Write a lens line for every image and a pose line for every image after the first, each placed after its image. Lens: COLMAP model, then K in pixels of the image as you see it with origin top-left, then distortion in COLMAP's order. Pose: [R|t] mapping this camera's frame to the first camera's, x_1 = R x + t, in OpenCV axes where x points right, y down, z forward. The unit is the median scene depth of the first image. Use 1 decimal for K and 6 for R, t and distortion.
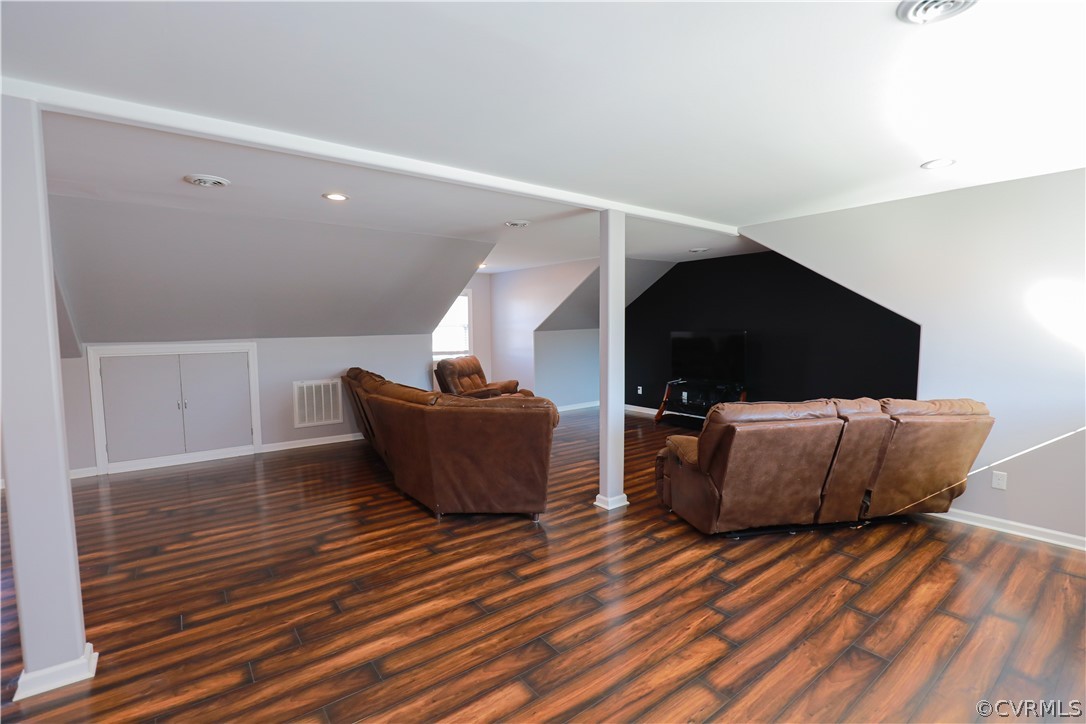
lens RADIAL K [[503.3, 0, 543.0], [0, 503.3, 362.0], [0, 0, 1]] dist [-0.020148, -0.000449]
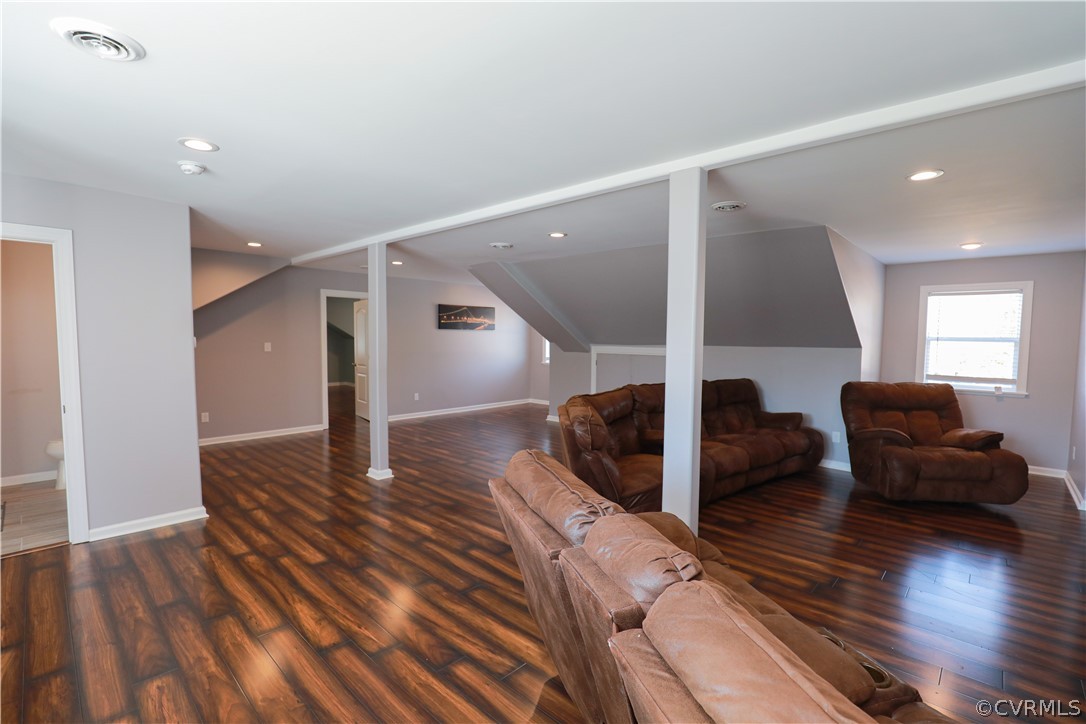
lens RADIAL K [[503.3, 0, 543.0], [0, 503.3, 362.0], [0, 0, 1]] dist [-0.020148, -0.000449]
pose [[0.148298, 0.058459, -0.987213, 1.225922], [-0.082427, 0.995509, 0.046568, -0.081234], [0.985502, 0.074467, 0.152451, 1.085530]]
